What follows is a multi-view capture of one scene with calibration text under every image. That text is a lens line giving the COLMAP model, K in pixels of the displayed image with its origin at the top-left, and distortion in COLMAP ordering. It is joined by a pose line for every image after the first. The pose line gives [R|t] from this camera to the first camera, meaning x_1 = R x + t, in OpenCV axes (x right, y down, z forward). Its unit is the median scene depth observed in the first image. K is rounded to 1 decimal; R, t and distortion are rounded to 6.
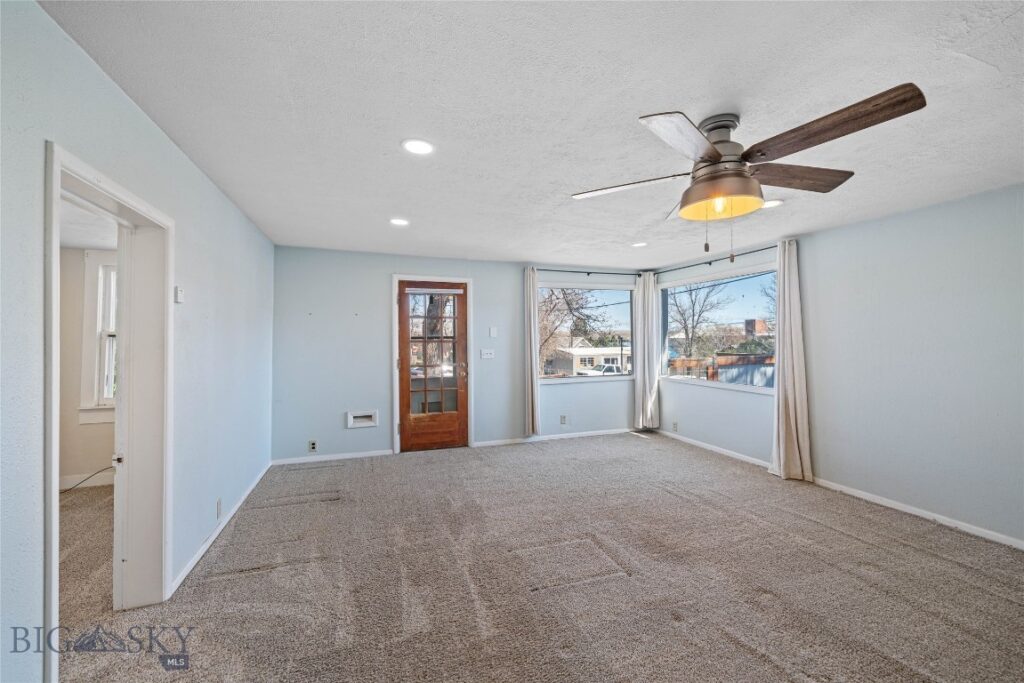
lens RADIAL K [[422.6, 0, 515.1], [0, 422.6, 336.7], [0, 0, 1]] dist [-0.002003, -0.000032]
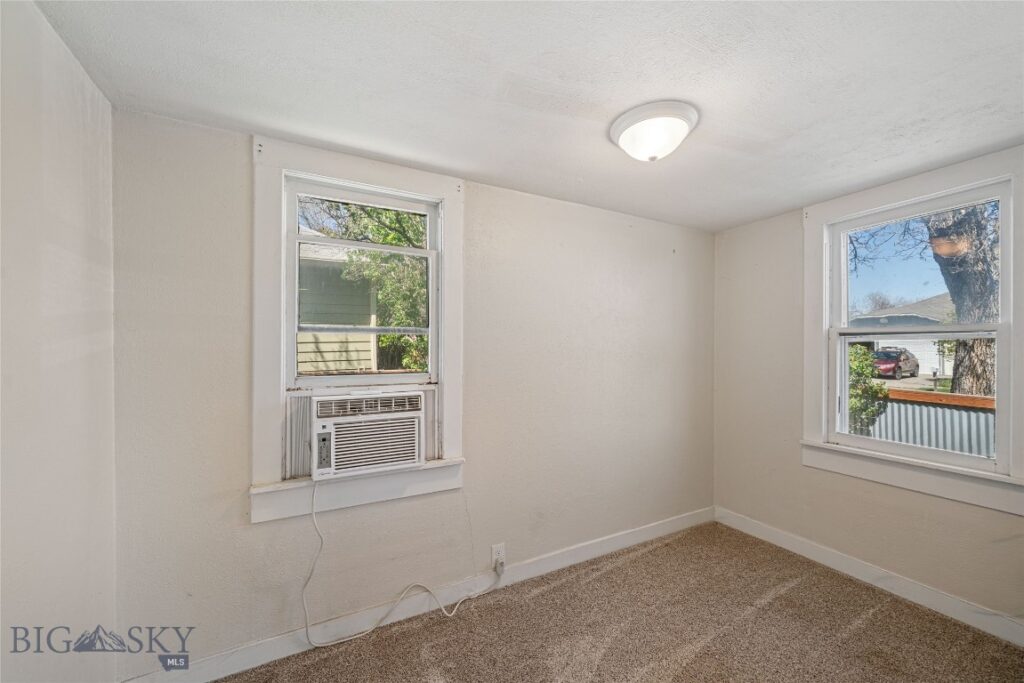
lens RADIAL K [[383.9, 0, 512.1], [0, 383.9, 341.6], [0, 0, 1]] dist [-0.007478, -0.000205]
pose [[0.098197, -0.008450, -0.995131, -0.355335], [0.024162, 0.999689, -0.006105, 0.000335], [0.994874, -0.023445, 0.098371, 0.364740]]
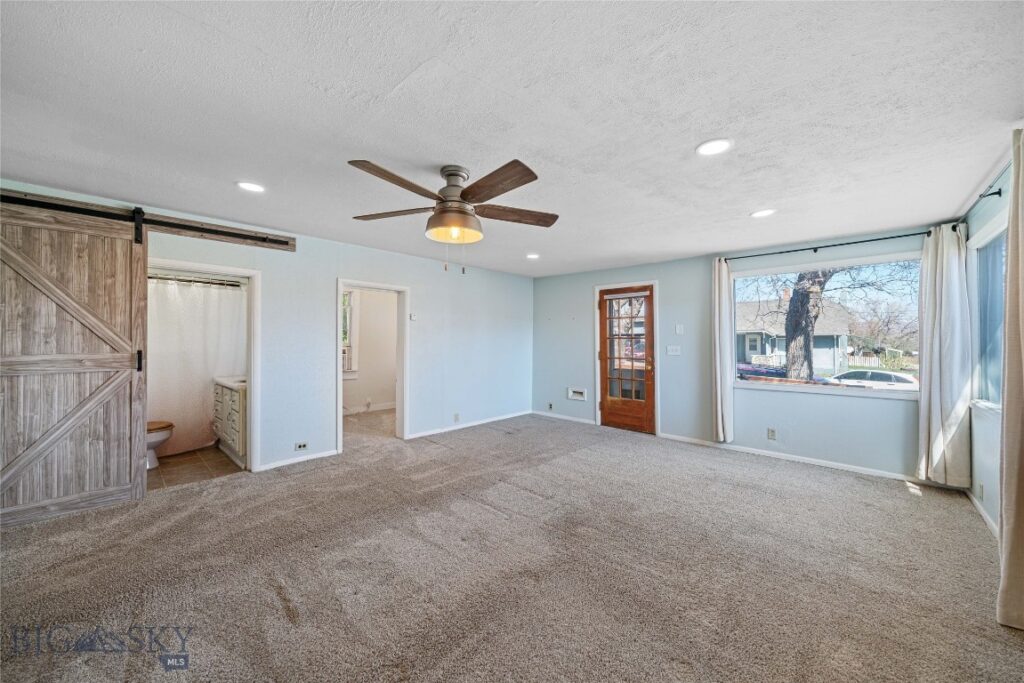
lens RADIAL K [[383.9, 0, 509.7], [0, 383.9, 340.6], [0, 0, 1]] dist [-0.007478, -0.000205]
pose [[0.432585, 0.010193, -0.901535, 0.651008], [0.002777, 0.999916, 0.012637, 0.003428], [0.901589, -0.007970, 0.432521, 0.251380]]
